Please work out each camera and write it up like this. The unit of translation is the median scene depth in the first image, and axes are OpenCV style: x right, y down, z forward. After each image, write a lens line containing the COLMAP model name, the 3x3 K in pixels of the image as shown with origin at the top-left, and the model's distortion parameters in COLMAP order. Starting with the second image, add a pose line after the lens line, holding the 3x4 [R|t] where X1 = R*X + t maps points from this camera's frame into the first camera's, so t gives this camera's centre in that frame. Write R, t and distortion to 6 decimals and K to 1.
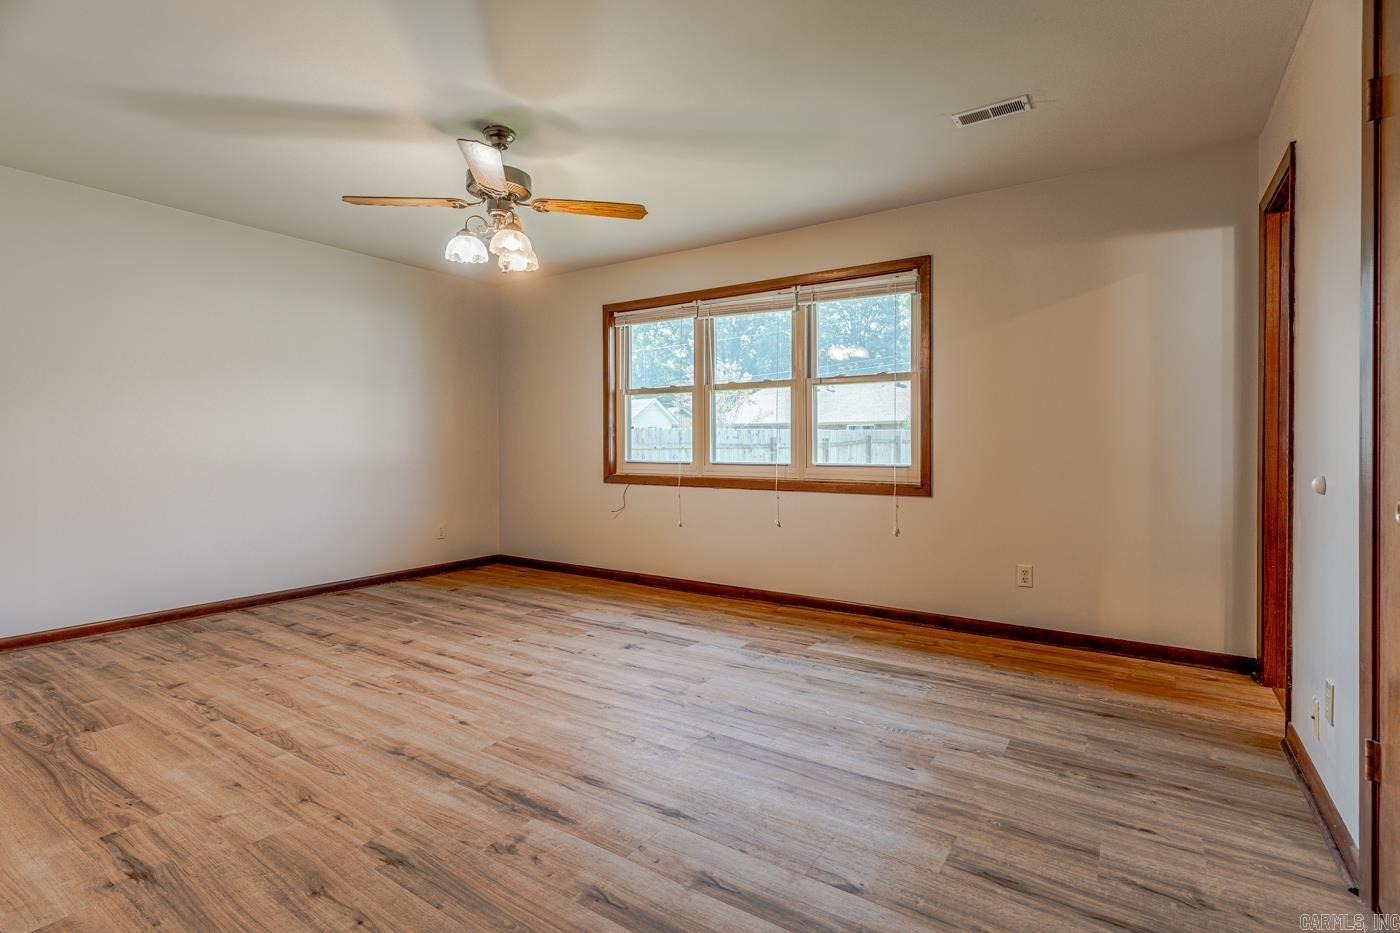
lens RADIAL K [[676.8, 0, 696.4], [0, 676.8, 452.5], [0, 0, 1]] dist [0.002202, -0.000362]
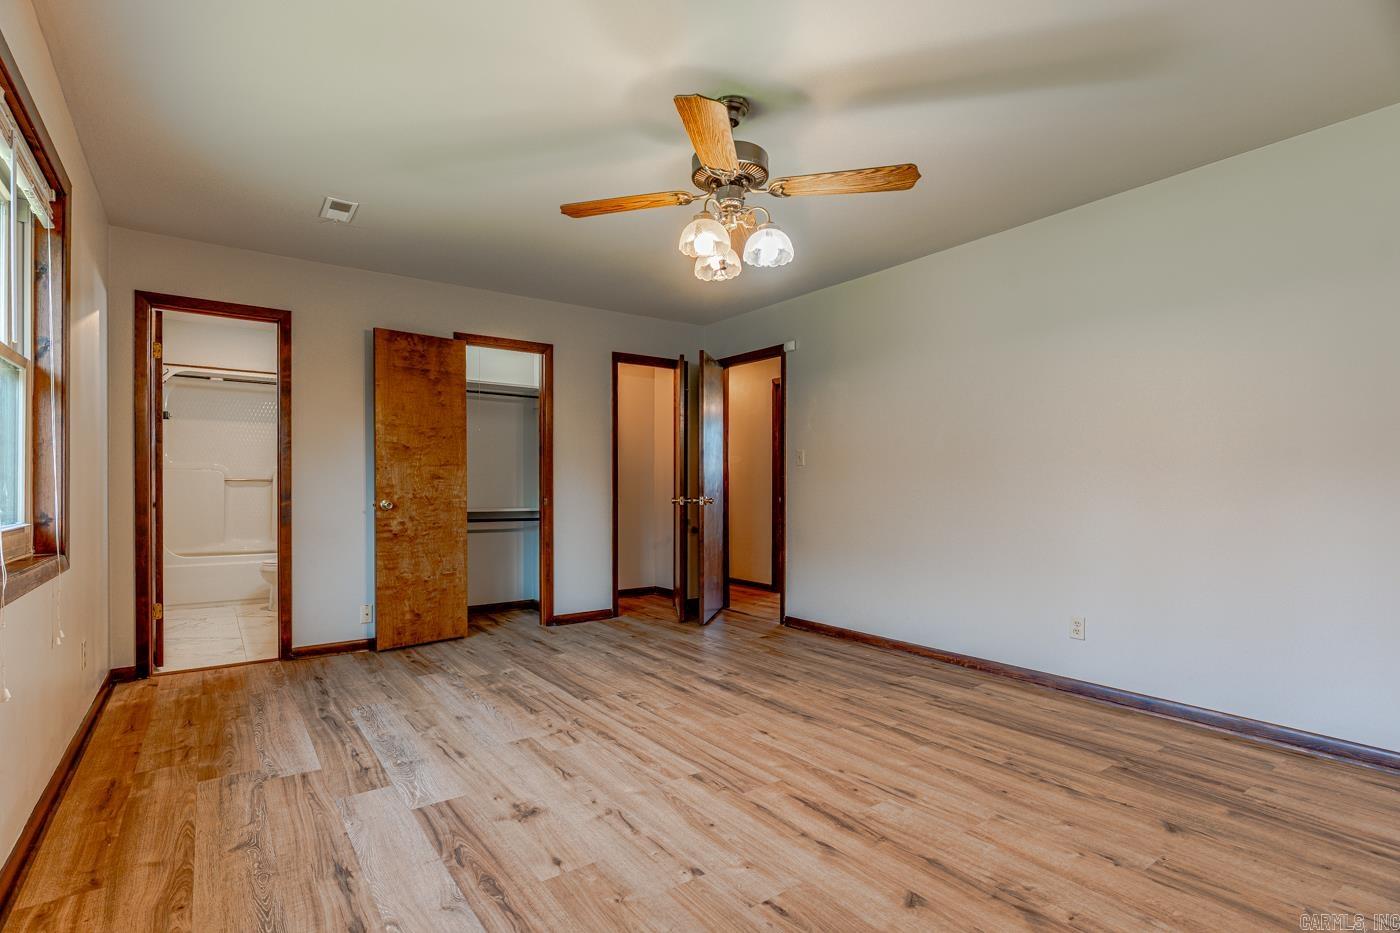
lens RADIAL K [[676.8, 0, 699.3], [0, 676.8, 478.0], [0, 0, 1]] dist [0.002202, -0.000362]
pose [[-0.941130, 0.003883, 0.338022, -0.596856], [0.003517, 0.999992, -0.001695, -0.021816], [-0.338026, -0.000406, -0.941137, 2.000666]]
